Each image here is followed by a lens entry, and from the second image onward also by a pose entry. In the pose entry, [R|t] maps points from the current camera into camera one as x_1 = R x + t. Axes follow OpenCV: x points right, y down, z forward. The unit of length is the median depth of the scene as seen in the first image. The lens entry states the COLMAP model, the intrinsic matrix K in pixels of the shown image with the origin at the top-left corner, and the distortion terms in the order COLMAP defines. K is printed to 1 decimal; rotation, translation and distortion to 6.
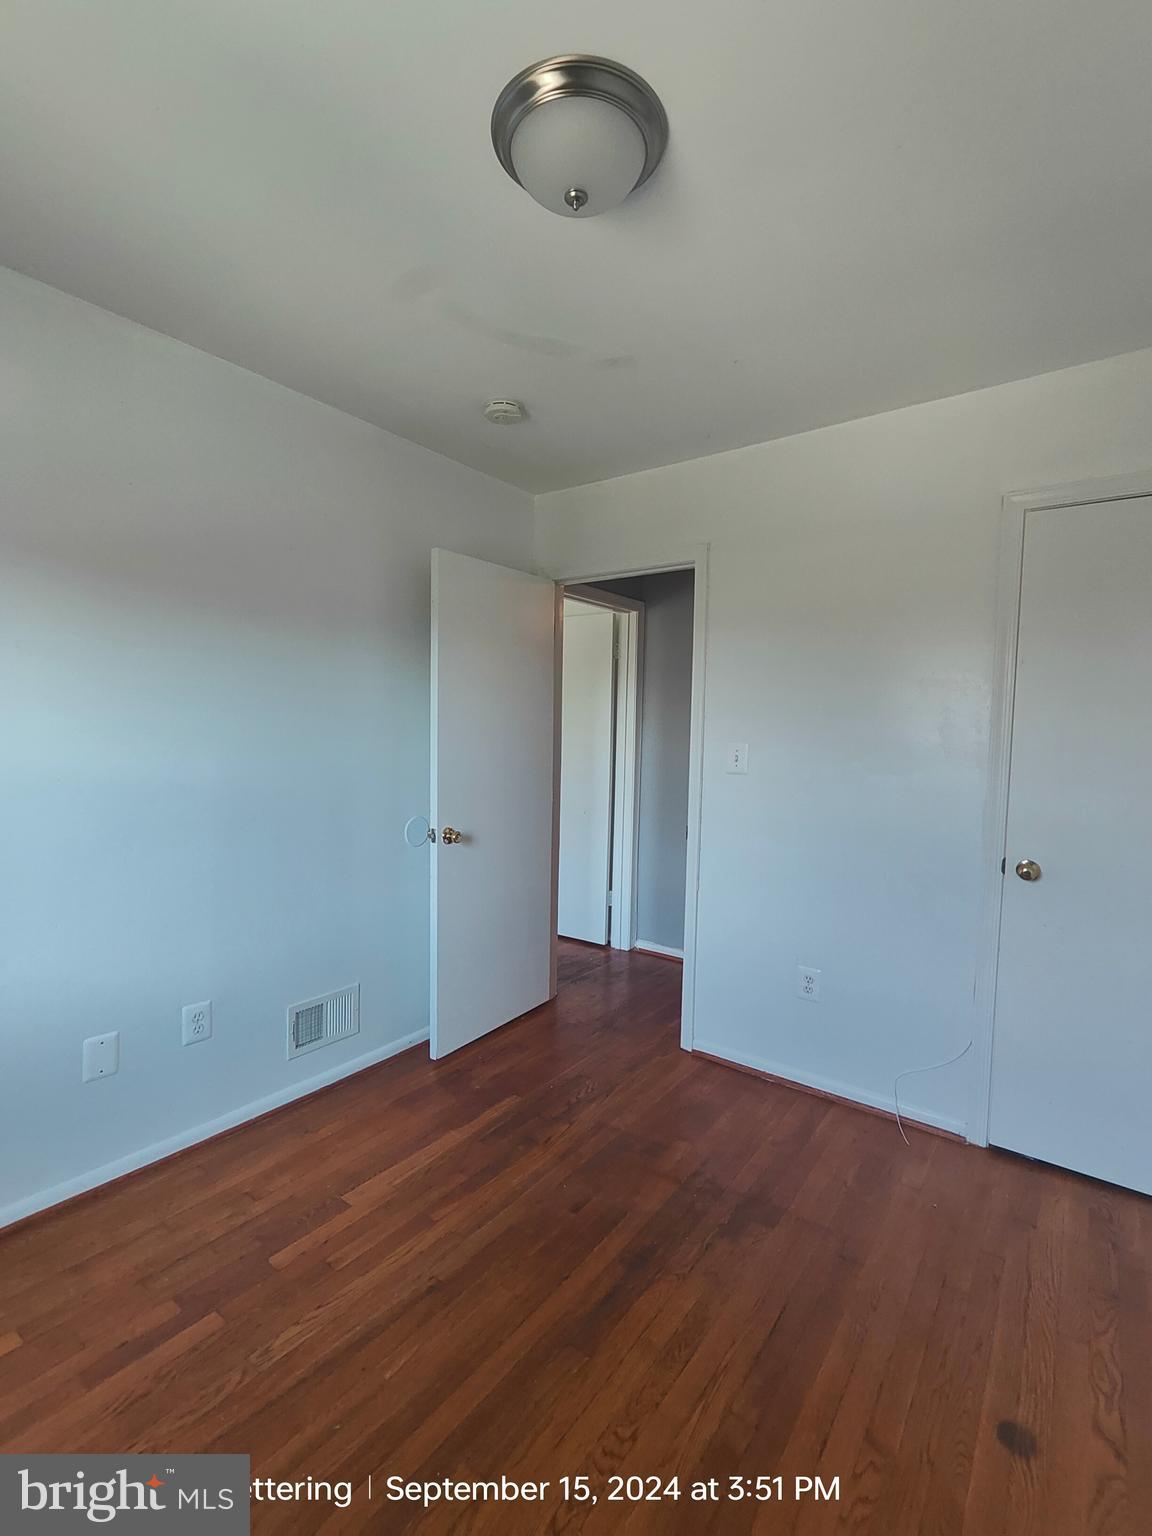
lens RADIAL K [[707.4, 0, 566.7], [0, 707.4, 770.3], [0, 0, 1]] dist [-0.001747, 0.000630]
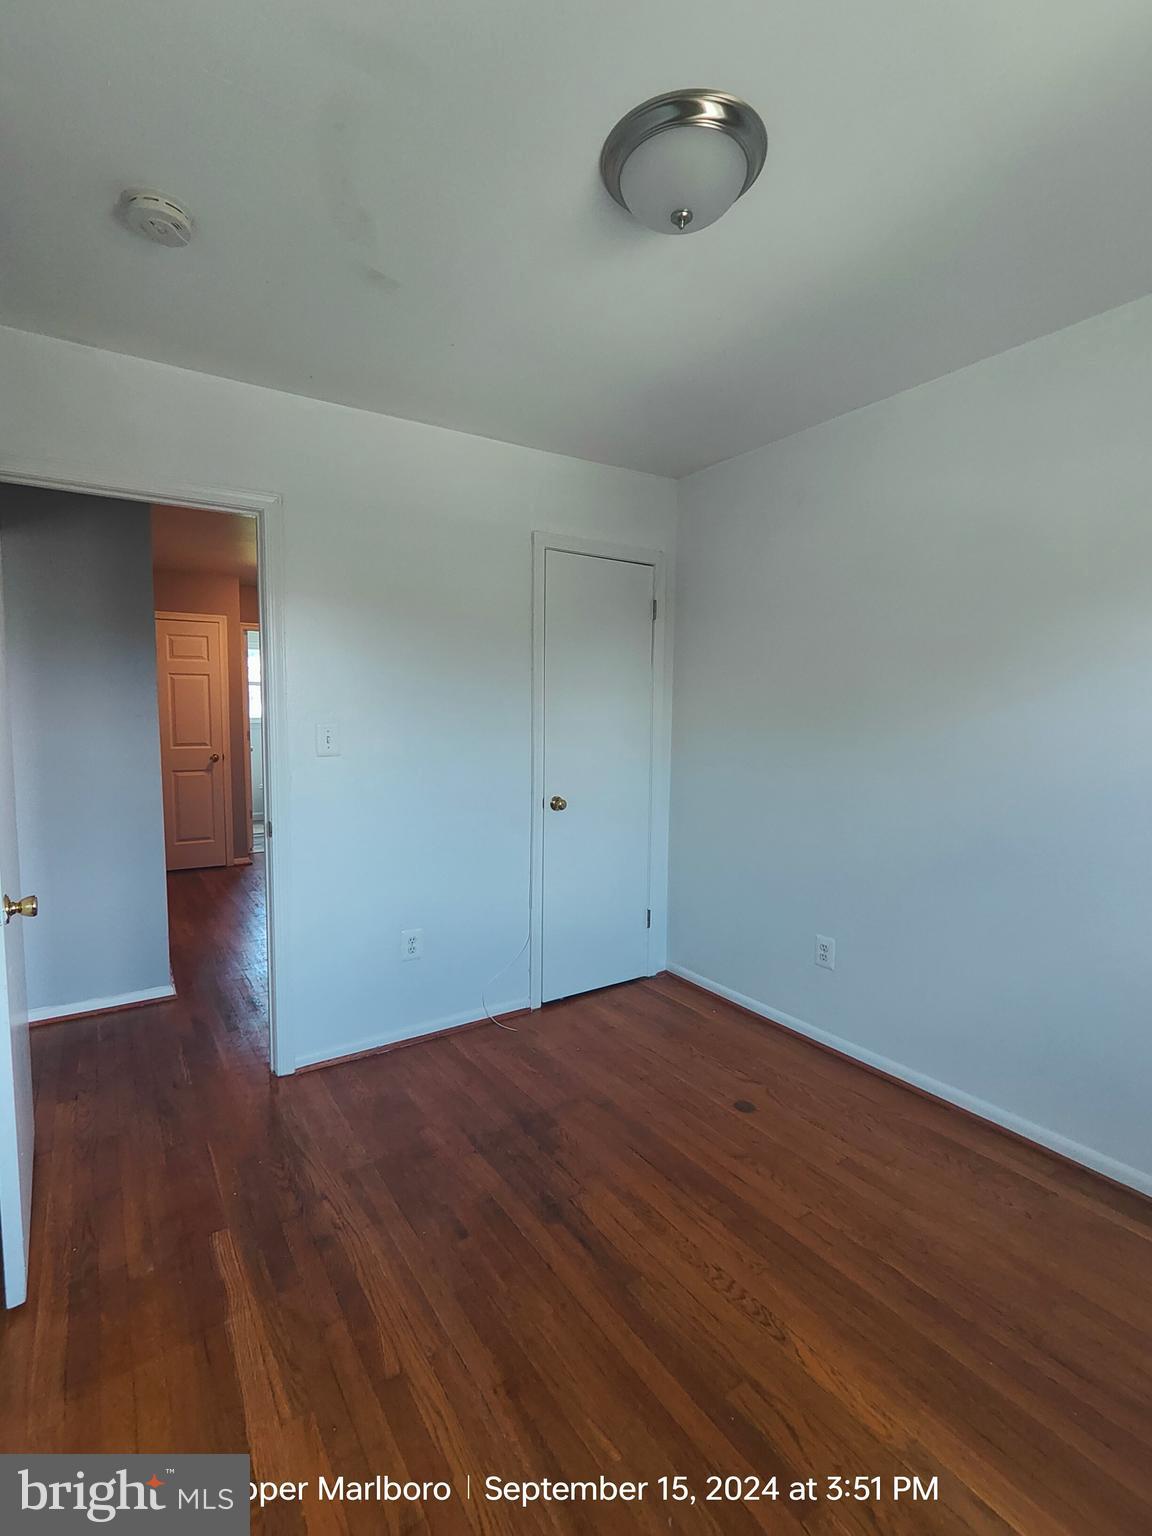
lens RADIAL K [[707.4, 0, 566.6], [0, 707.4, 769.3], [0, 0, 1]] dist [-0.001747, 0.000630]
pose [[0.330266, -0.101319, 0.938434, -0.753261], [0.060920, 0.994437, 0.085926, -0.054815], [-0.941920, 0.028791, 0.334601, 0.549893]]
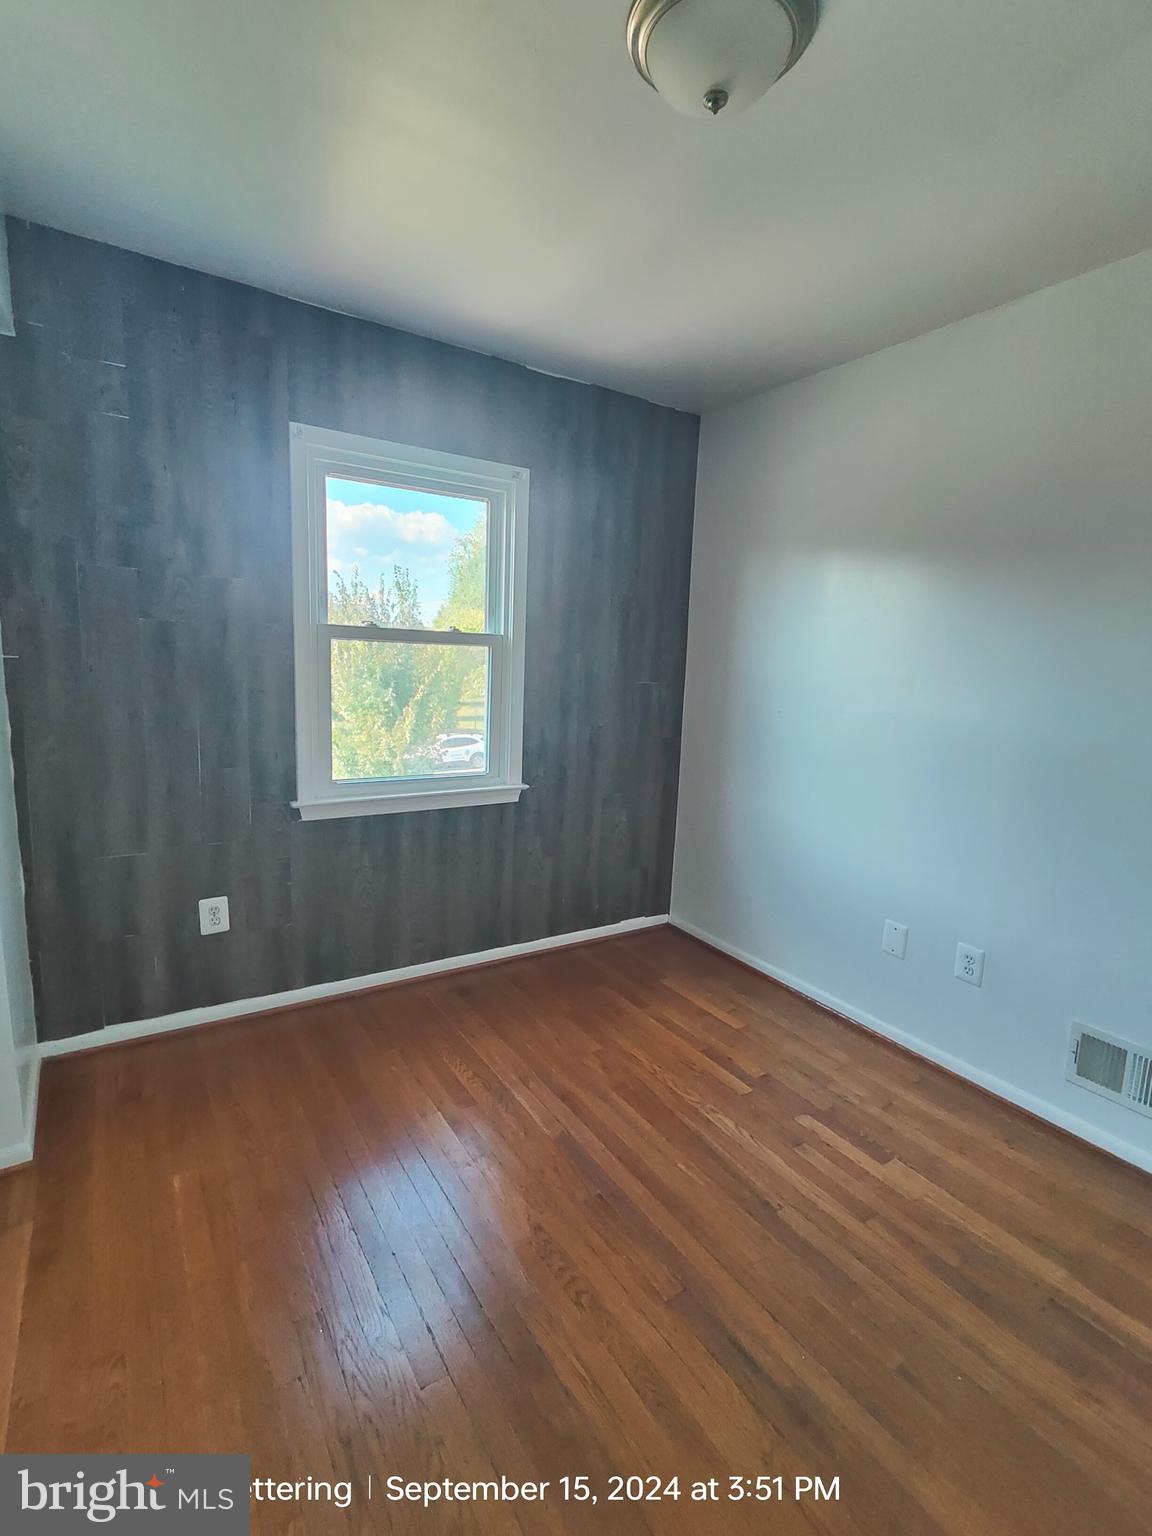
lens RADIAL K [[707.4, 0, 564.4], [0, 707.4, 769.6], [0, 0, 1]] dist [-0.001747, 0.000630]
pose [[-0.345117, 0.114843, -0.931507, 0.709037], [-0.106175, 0.981338, 0.160323, -0.035582], [0.932535, 0.154233, -0.326483, 0.828381]]
